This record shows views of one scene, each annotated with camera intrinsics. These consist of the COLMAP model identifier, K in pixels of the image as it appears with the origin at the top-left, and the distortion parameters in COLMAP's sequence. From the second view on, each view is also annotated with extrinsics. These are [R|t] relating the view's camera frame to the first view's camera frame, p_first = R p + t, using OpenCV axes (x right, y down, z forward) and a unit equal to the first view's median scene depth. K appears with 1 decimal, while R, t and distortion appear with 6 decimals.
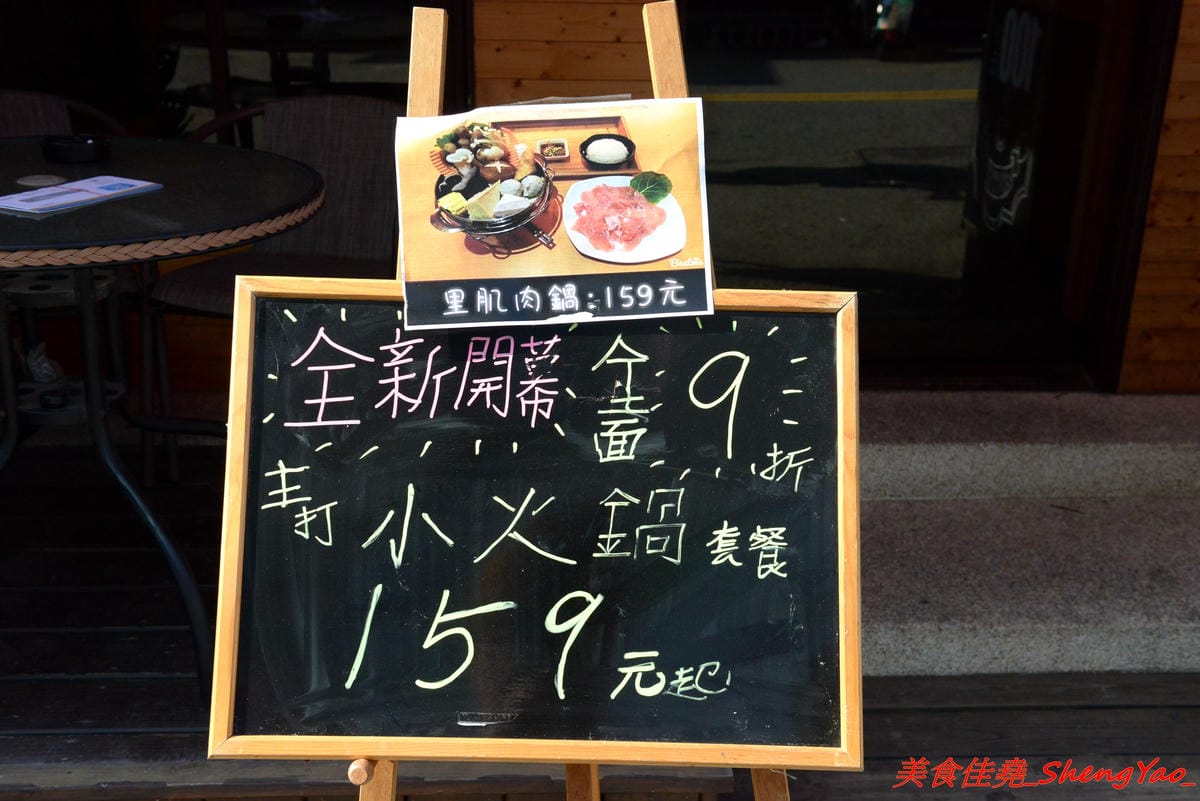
lens RADIAL K [[1512.4, 0, 602.2], [0, 1512.4, 400.2], [0, 0, 1]] dist [0.015448, 0.000000]
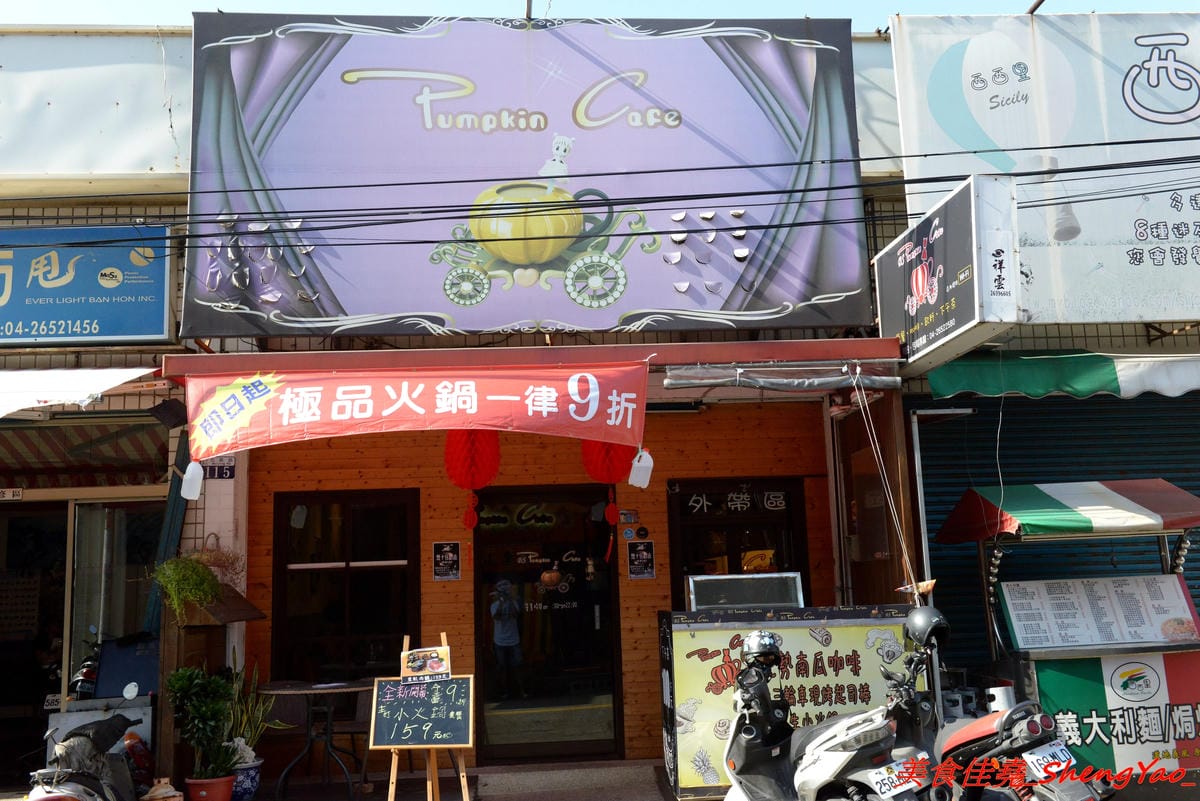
lens RADIAL K [[1165.1, 0, 601.8], [0, 1165.1, 397.2], [0, 0, 1]] dist [0.046478, 0.000000]
pose [[0.998004, -0.044991, 0.044311, 0.542582], [0.060942, 0.870047, -0.489188, 1.353930], [-0.016544, 0.490912, 0.871052, -3.868890]]
